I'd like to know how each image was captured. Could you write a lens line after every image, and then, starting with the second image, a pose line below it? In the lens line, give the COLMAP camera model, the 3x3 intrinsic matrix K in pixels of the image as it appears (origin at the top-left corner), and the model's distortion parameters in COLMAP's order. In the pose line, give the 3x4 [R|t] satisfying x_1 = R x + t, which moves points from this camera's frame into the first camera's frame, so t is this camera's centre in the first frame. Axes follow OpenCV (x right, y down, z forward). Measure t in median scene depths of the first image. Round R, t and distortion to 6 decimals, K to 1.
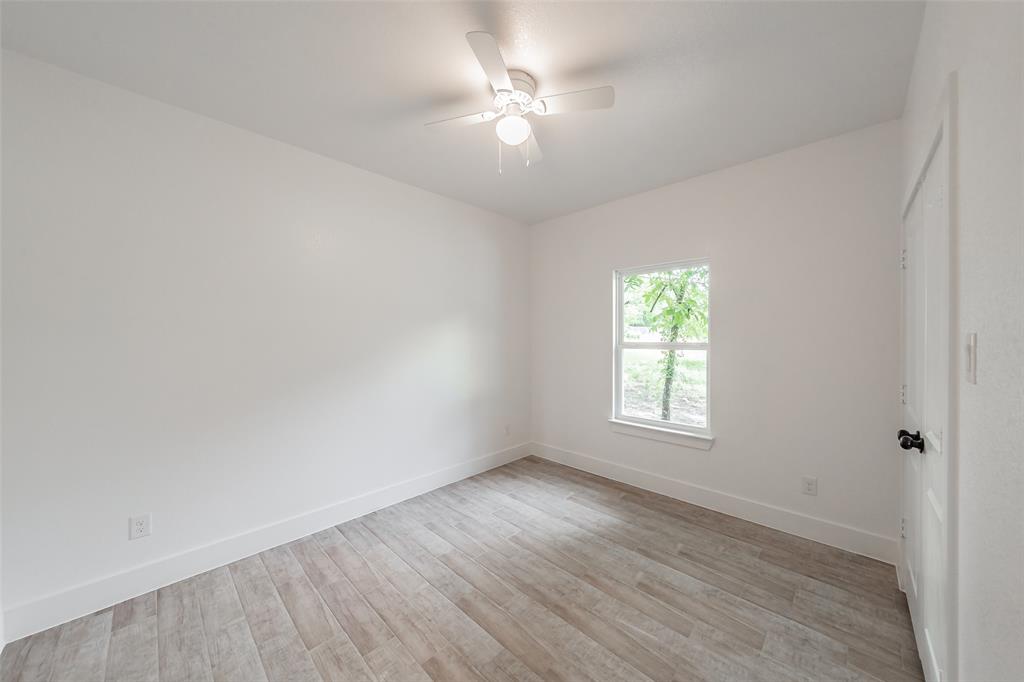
lens RADIAL K [[357.0, 0, 515.5], [0, 357.0, 337.1], [0, 0, 1]] dist [0.000193, -0.000034]
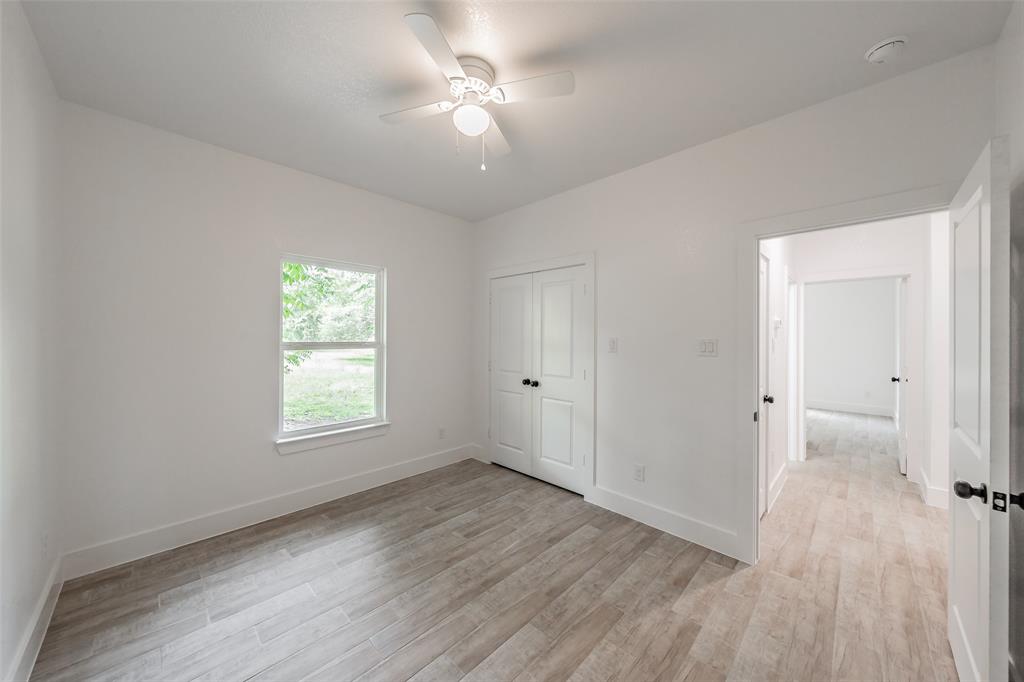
lens RADIAL K [[357.0, 0, 515.5], [0, 357.0, 337.1], [0, 0, 1]] dist [0.000193, -0.000034]
pose [[0.002728, -0.000702, 0.999996, -0.735371], [-0.005904, 0.999982, 0.000718, -0.001478], [-0.999979, -0.005906, 0.002724, 0.683737]]
